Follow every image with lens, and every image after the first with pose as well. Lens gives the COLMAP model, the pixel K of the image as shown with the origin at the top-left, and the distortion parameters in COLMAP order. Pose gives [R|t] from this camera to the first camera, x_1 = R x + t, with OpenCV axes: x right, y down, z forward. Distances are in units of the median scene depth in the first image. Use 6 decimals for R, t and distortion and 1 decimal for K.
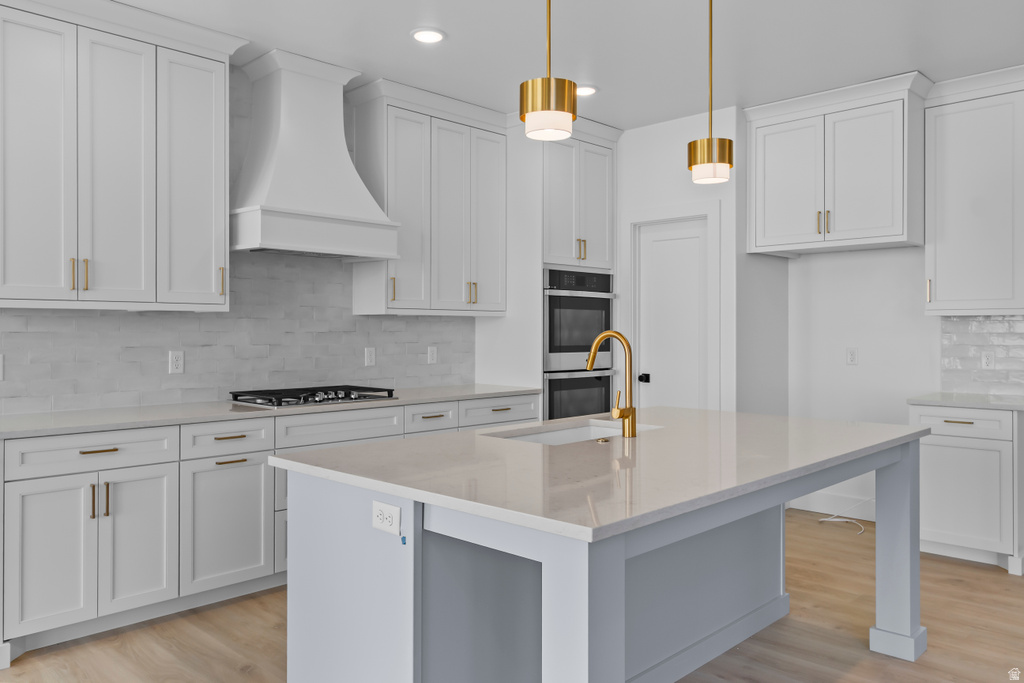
lens RADIAL K [[763.1, 0, 519.8], [0, 763.1, 338.8], [0, 0, 1]] dist [0.016906, -0.005205]
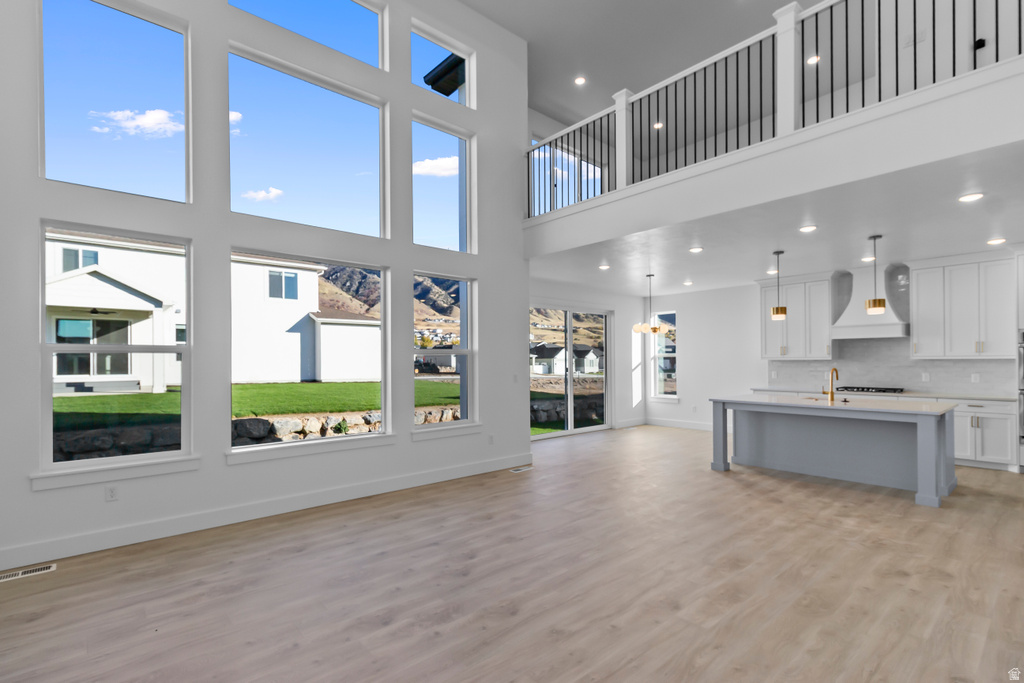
lens RADIAL K [[481.5, 0, 521.4], [0, 481.5, 360.6], [0, 0, 1]] dist [0.012685, -0.000801]
pose [[-0.067719, -0.001219, -0.997704, 1.424432], [-0.003765, 0.999992, -0.000966, -0.022619], [0.997697, 0.003691, -0.067723, -0.103513]]
